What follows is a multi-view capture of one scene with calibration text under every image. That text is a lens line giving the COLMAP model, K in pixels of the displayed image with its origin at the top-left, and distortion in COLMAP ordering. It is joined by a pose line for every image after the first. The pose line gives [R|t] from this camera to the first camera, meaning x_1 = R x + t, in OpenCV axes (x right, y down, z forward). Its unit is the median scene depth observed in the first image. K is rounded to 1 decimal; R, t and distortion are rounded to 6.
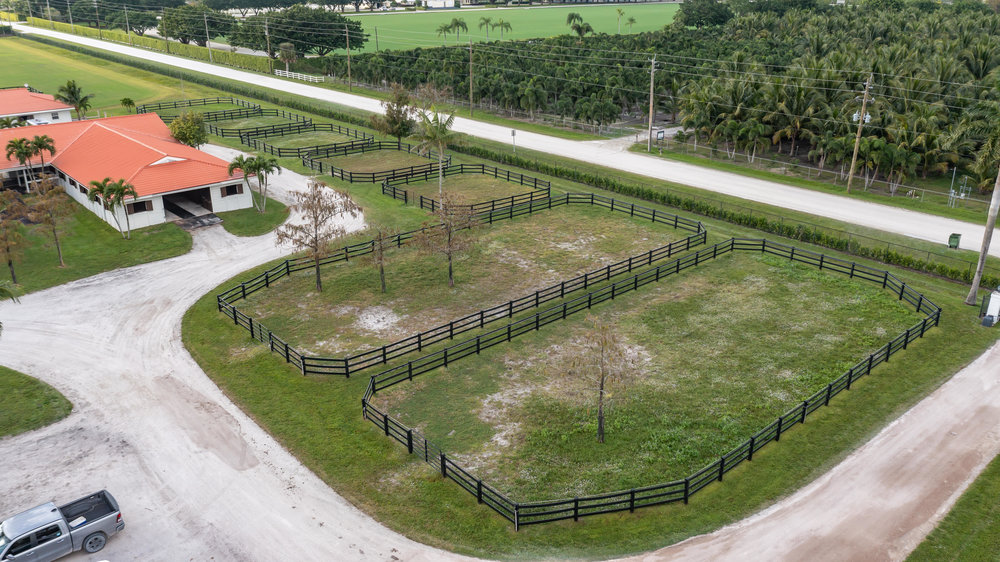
lens RADIAL K [[791.4, 0, 500.0], [0, 791.4, 281.0], [0, 0, 1]] dist [-0.004079, -0.004348]
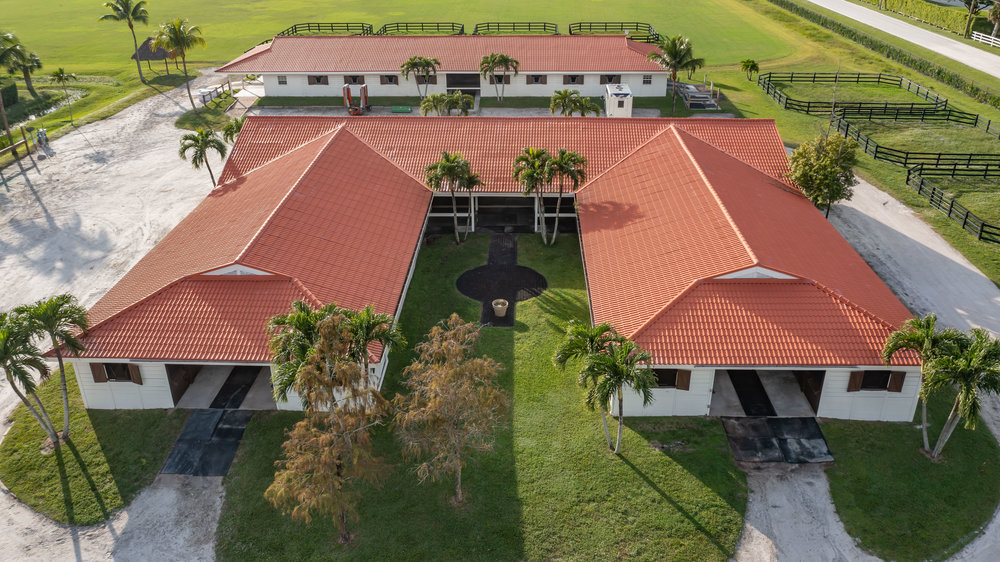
lens RADIAL K [[791.4, 0, 500.0], [0, 791.4, 281.0], [0, 0, 1]] dist [-0.004079, -0.004348]
pose [[0.728446, 0.305681, -0.613128, -0.243386], [-0.254374, 0.951645, 0.172235, -0.187482], [0.636129, 0.030500, 0.770979, 0.545377]]
